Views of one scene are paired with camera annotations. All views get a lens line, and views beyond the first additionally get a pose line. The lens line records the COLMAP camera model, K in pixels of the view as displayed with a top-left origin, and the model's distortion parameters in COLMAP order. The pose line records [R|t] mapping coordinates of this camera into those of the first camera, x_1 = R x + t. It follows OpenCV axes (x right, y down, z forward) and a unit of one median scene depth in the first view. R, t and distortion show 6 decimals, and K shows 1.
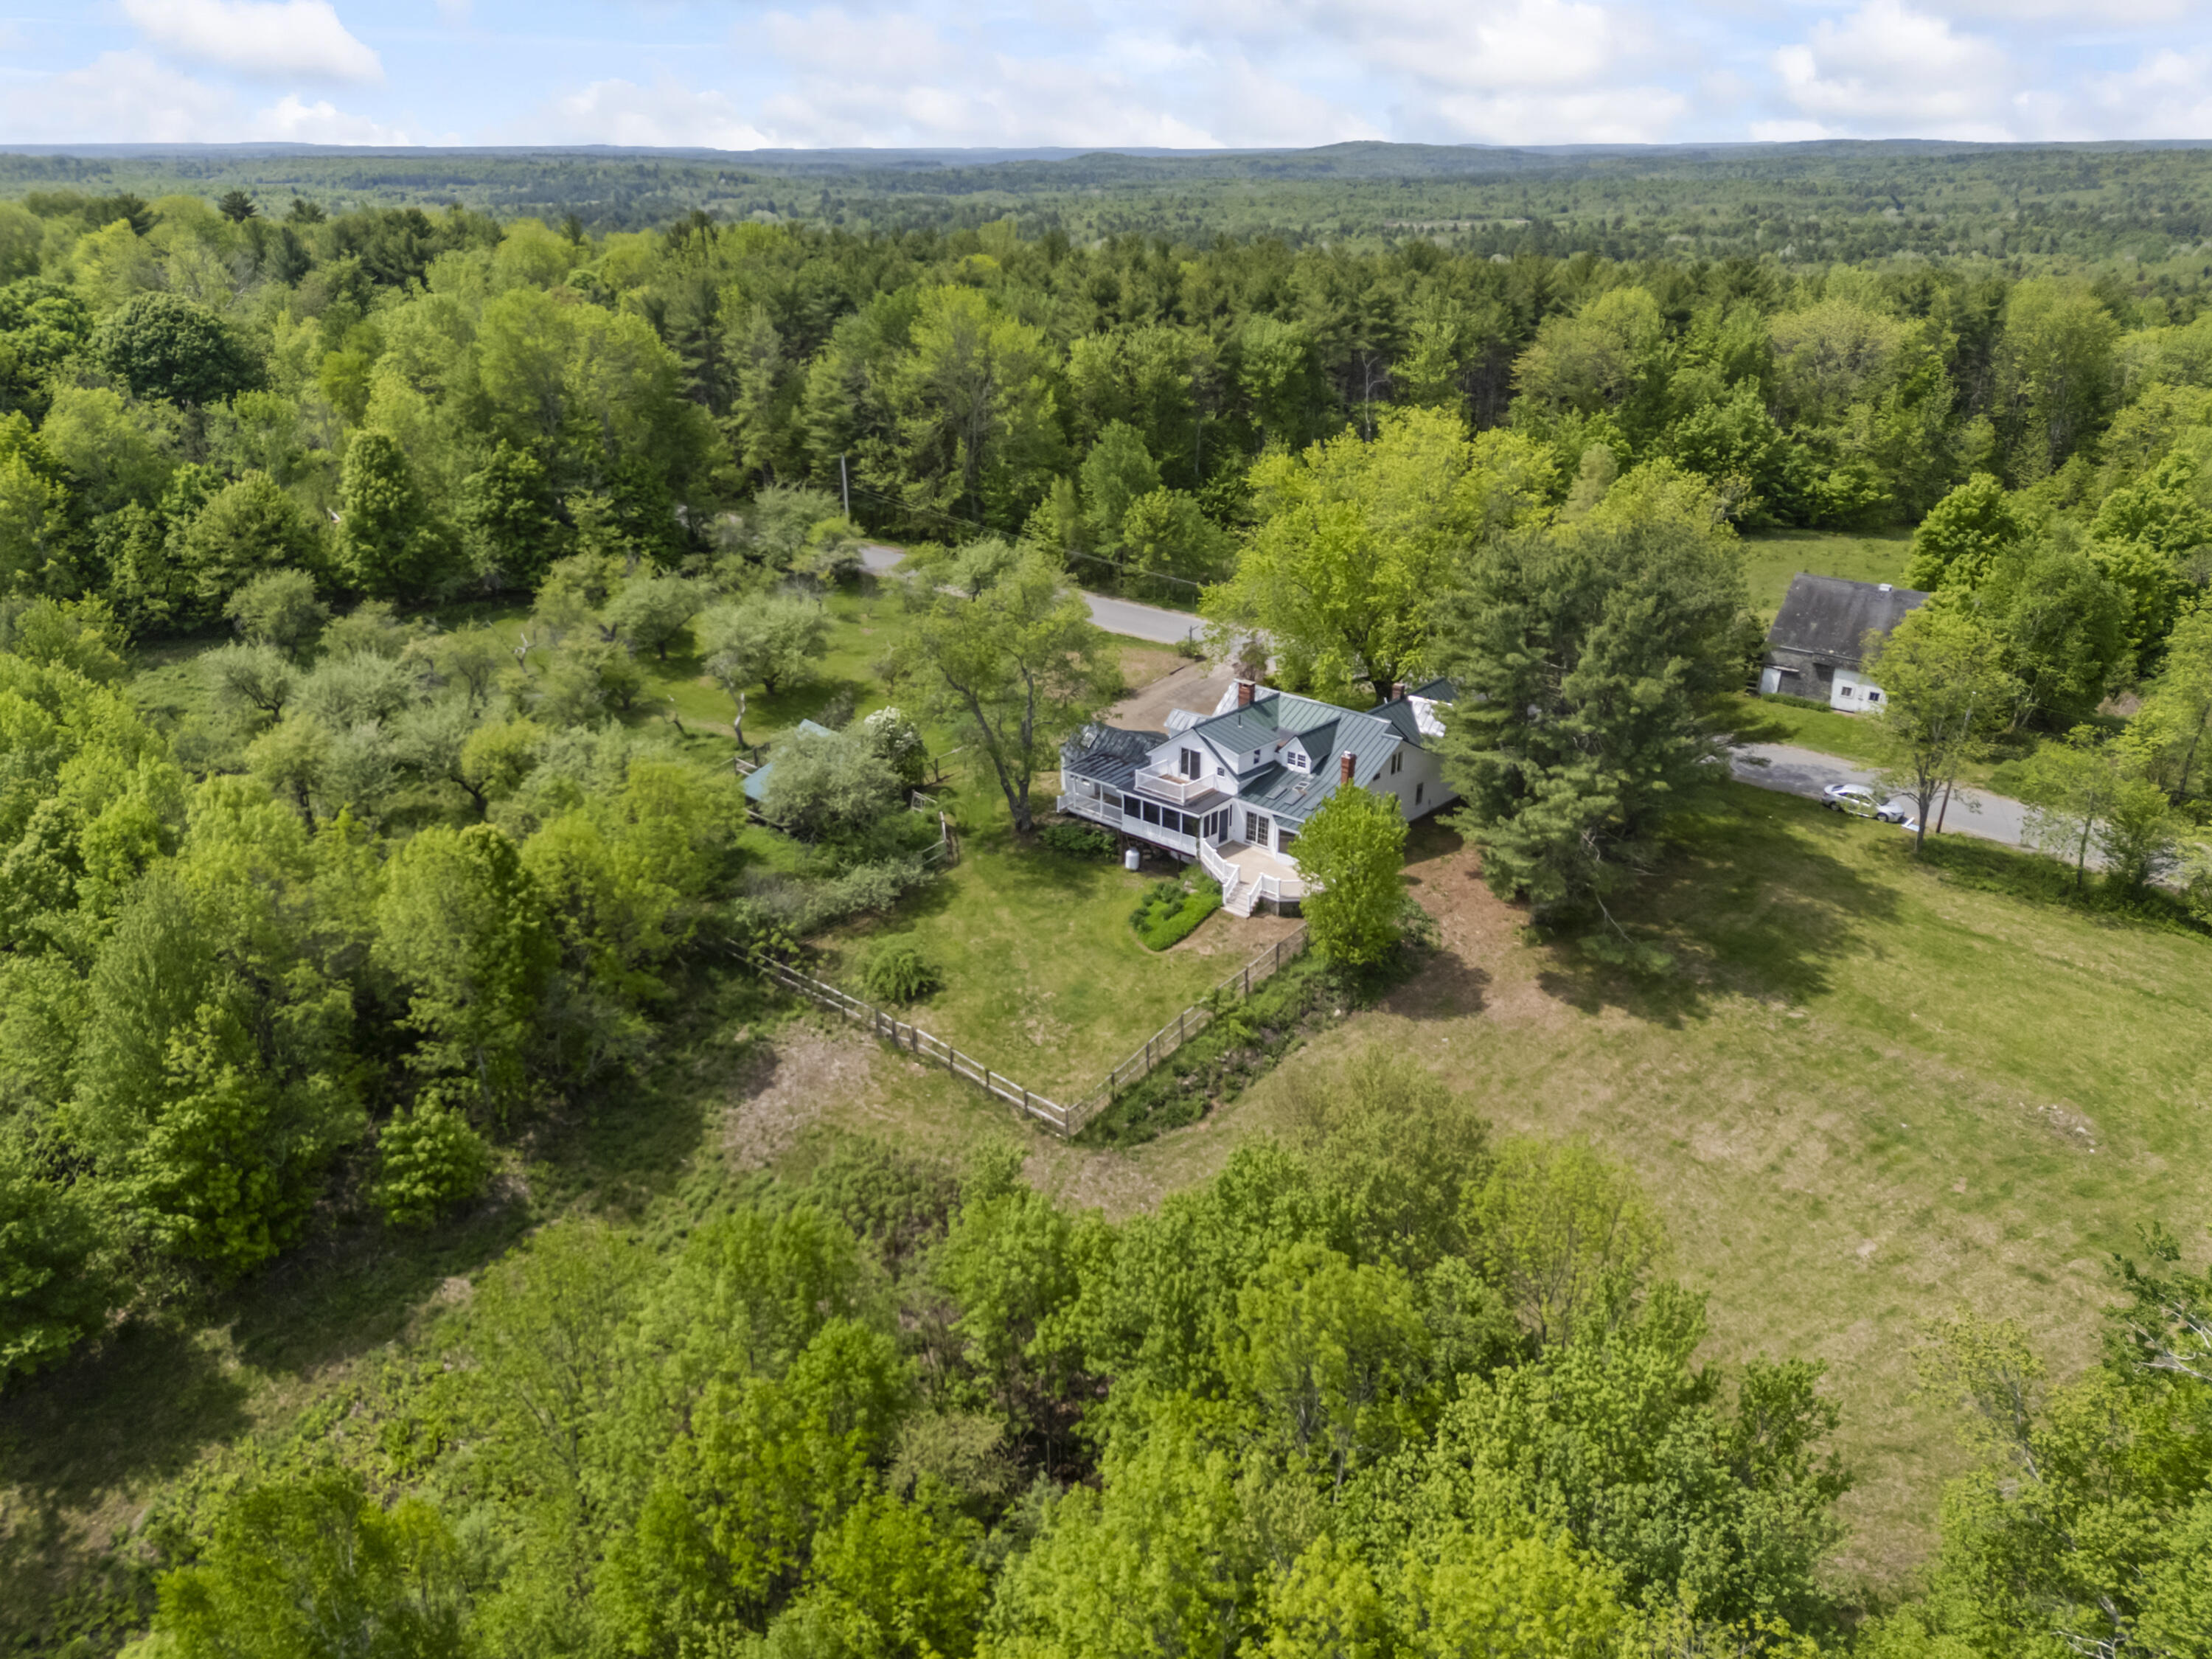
lens RADIAL K [[1615.4, 0, 1106.0], [0, 1615.4, 829.5], [0, 0, 1]] dist [0.072411, -0.063744]
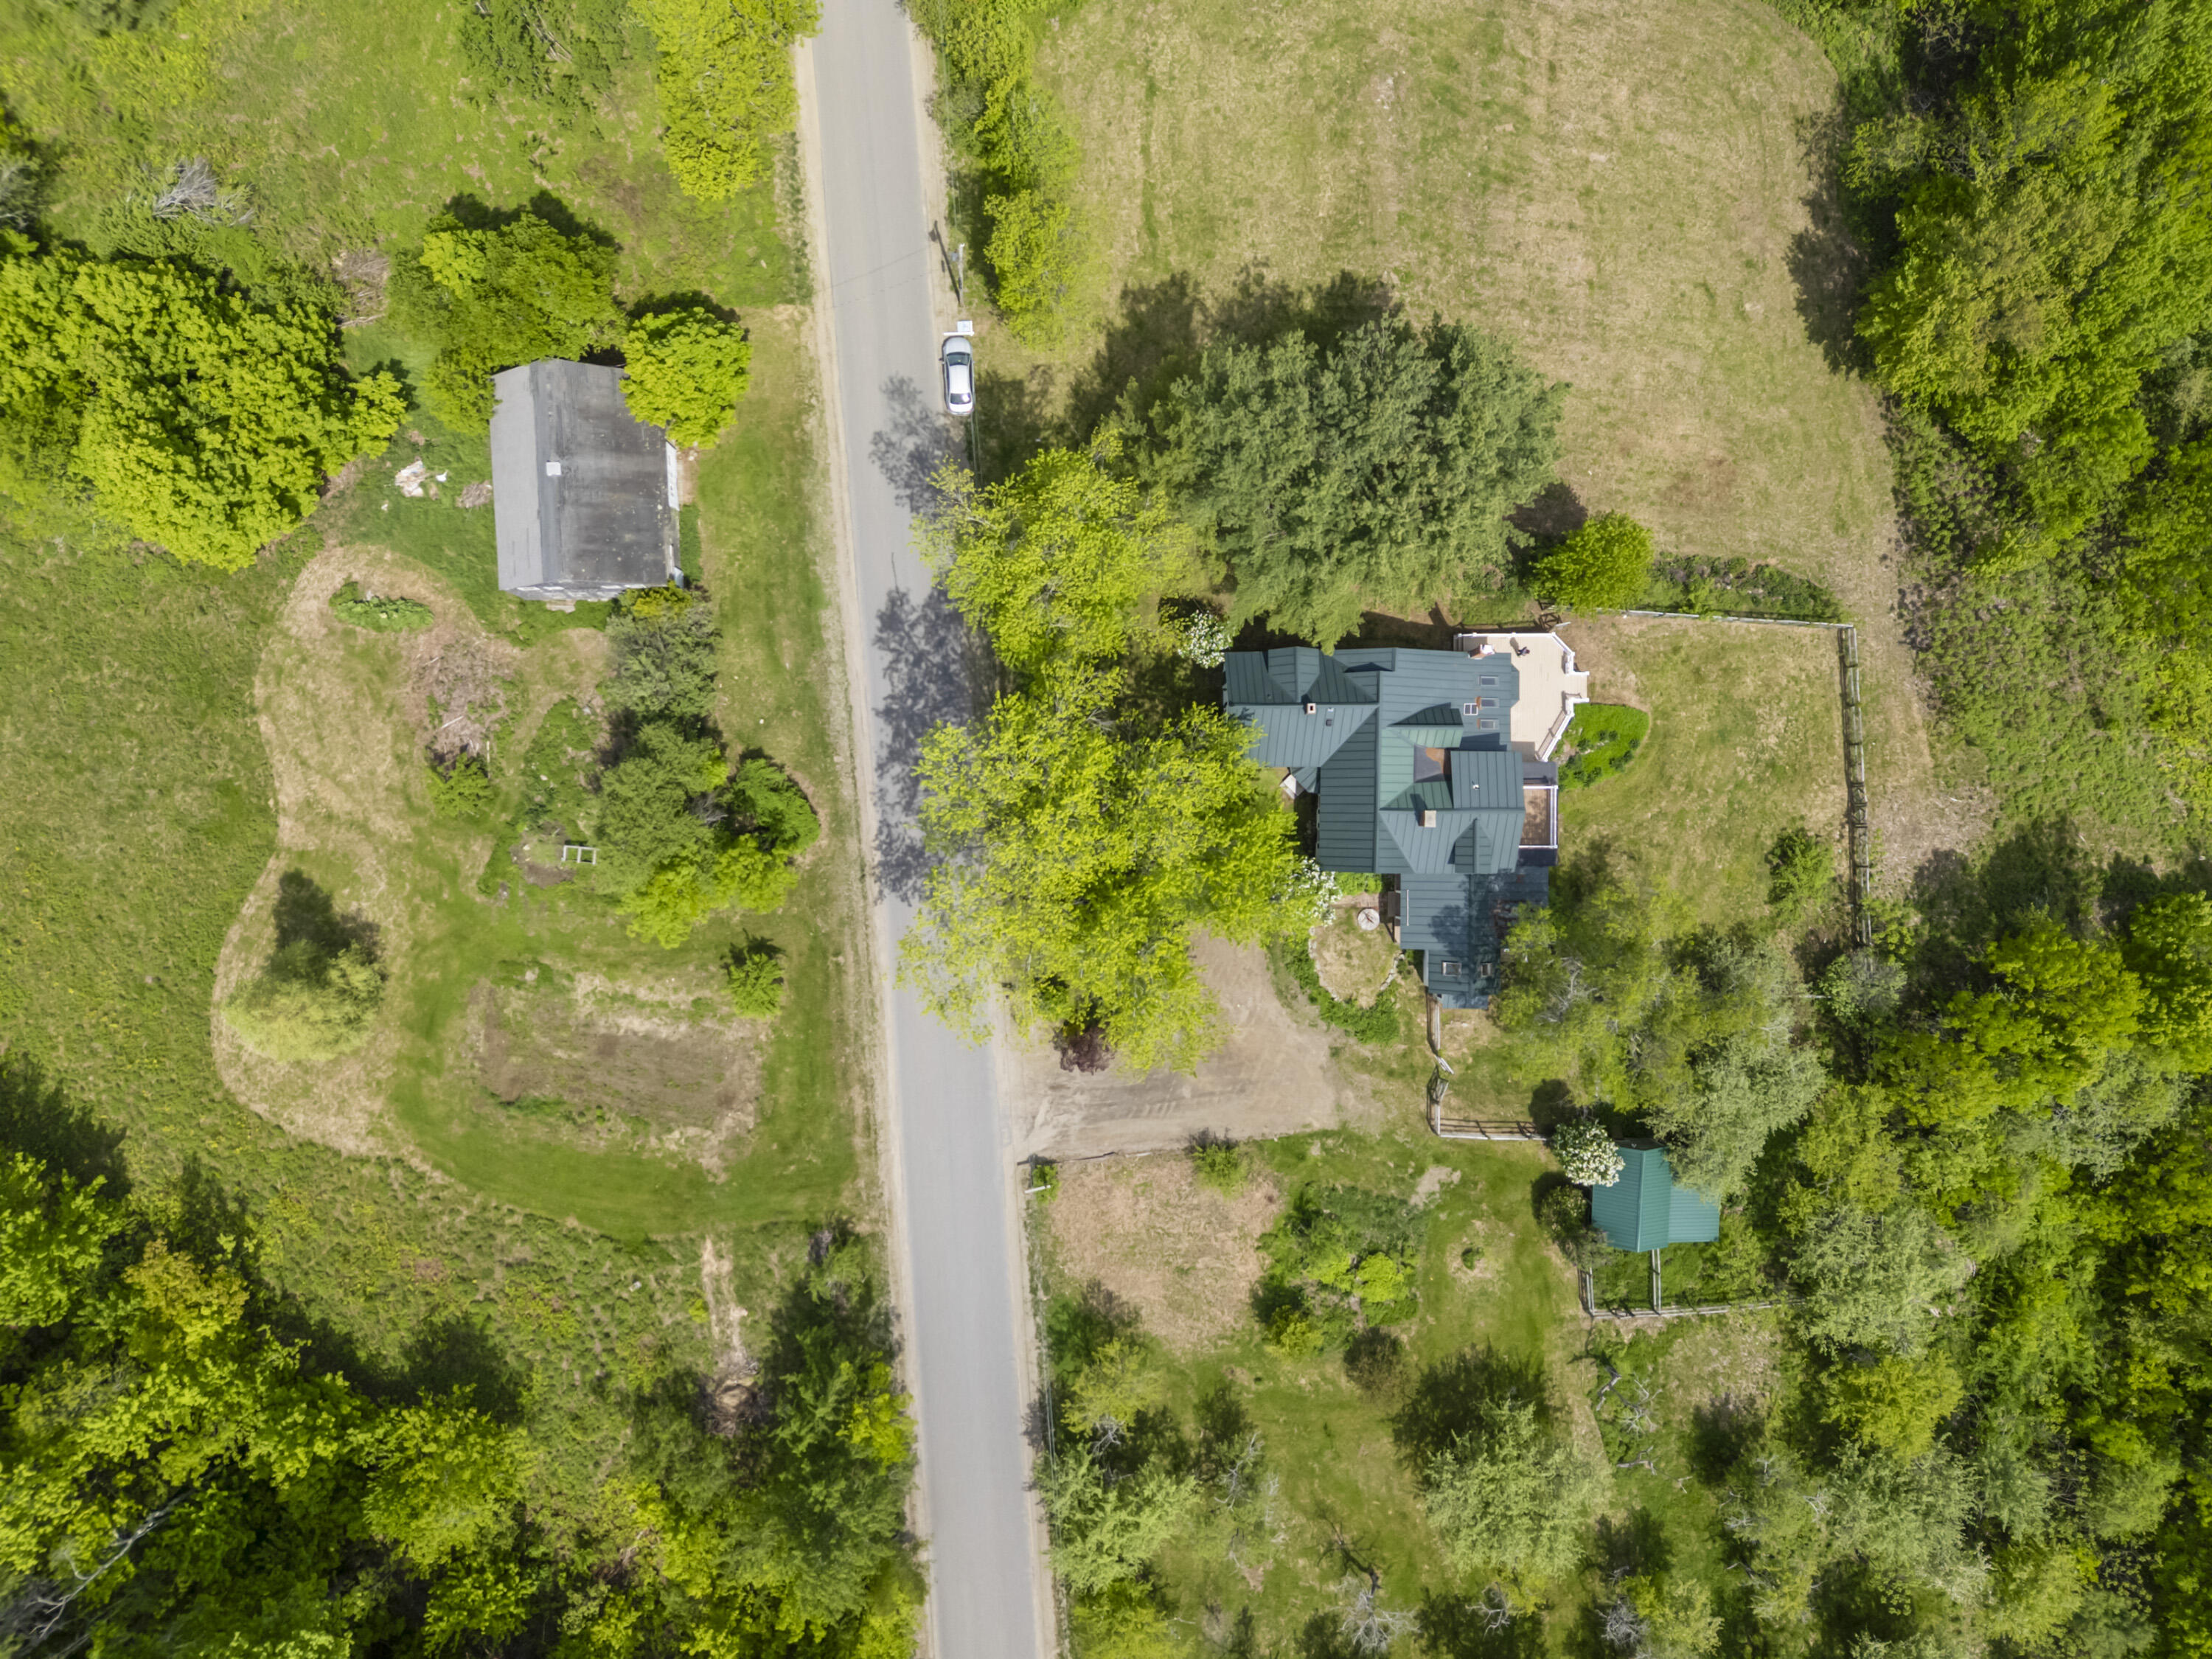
lens RADIAL K [[1615.4, 0, 1106.0], [0, 1615.4, 829.5], [0, 0, 1]] dist [0.072411, -0.063744]
pose [[-0.668938, -0.743294, -0.006073, 0.224976], [0.298477, -0.276083, 0.913614, -1.063797], [-0.680760, 0.609338, 0.406538, 0.774345]]
